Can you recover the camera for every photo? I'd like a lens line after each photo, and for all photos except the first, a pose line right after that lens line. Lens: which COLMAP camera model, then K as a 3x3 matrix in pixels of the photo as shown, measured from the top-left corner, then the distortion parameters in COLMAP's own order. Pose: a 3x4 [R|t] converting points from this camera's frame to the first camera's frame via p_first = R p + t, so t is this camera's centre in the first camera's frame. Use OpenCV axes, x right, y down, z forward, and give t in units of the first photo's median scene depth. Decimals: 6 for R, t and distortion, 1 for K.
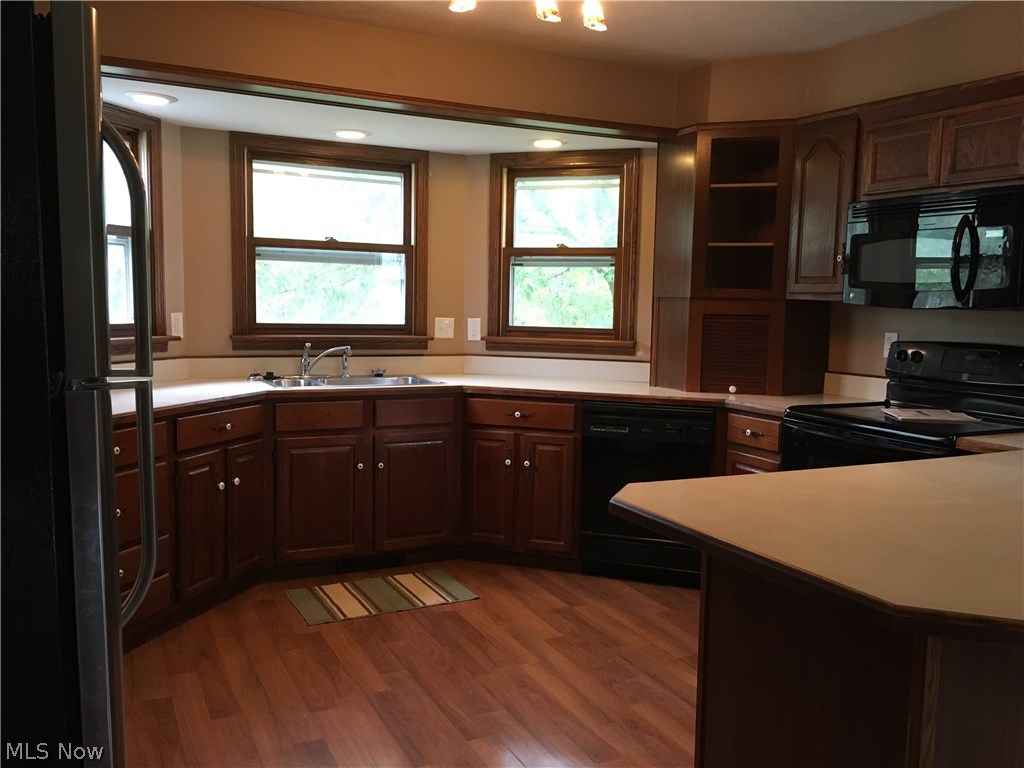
lens RADIAL K [[871.5, 0, 516.5], [0, 871.5, 386.2], [0, 0, 1]] dist [0.054253, -0.041633]
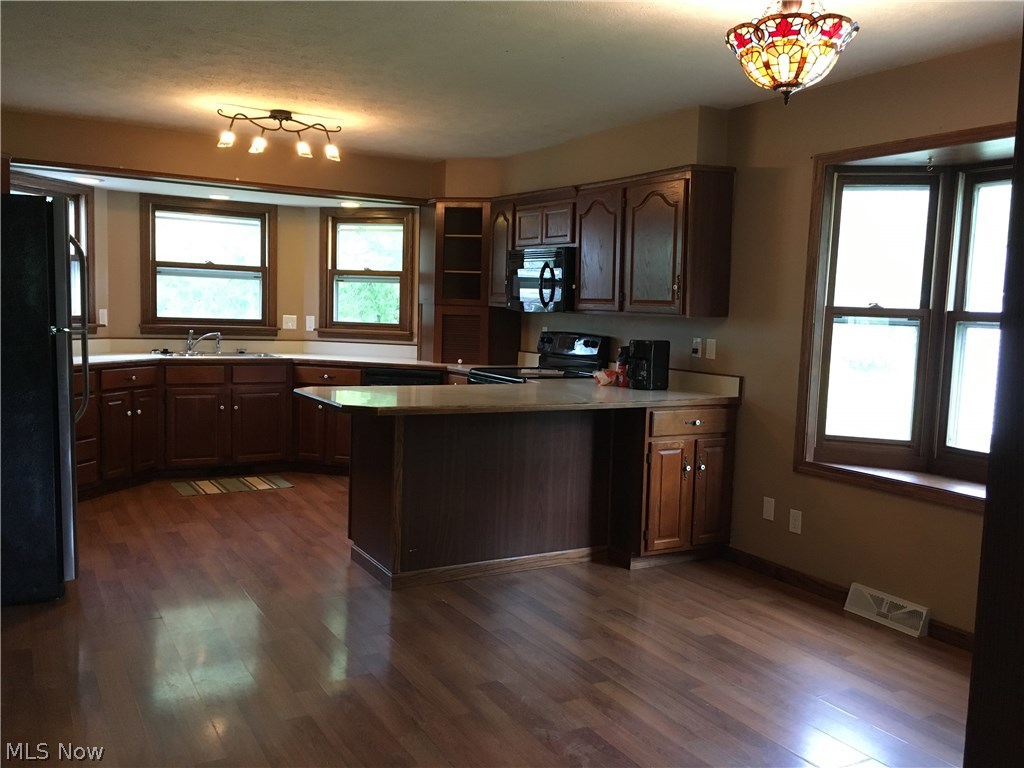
lens RADIAL K [[871.5, 0, 520.3], [0, 871.5, 385.0], [0, 0, 1]] dist [0.054253, -0.041633]
pose [[0.997744, 0.006223, 0.066845, 0.236975], [-0.005614, 0.999941, -0.009297, 0.058392], [-0.066899, 0.008901, 0.997720, -0.580009]]
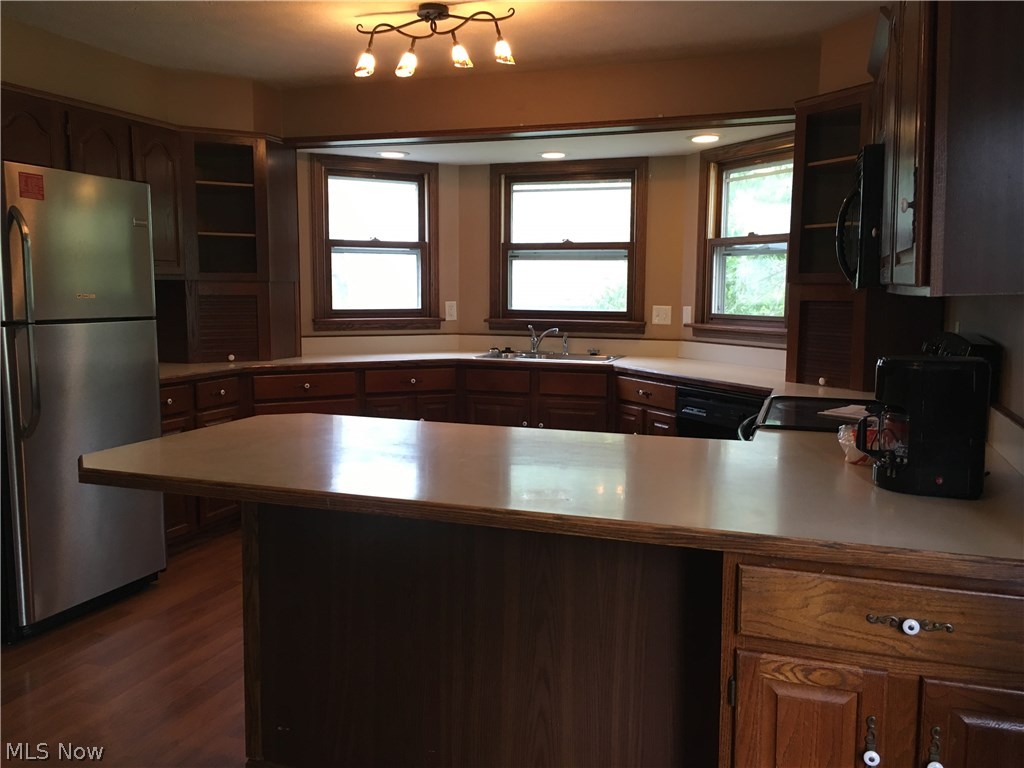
lens RADIAL K [[871.5, 0, 516.1], [0, 871.5, 388.2], [0, 0, 1]] dist [0.054253, -0.041633]
pose [[0.705849, 0.067449, -0.705144, 0.640106], [-0.062669, 0.997499, 0.032682, 0.000947], [0.705585, 0.021122, 0.708311, 0.100108]]
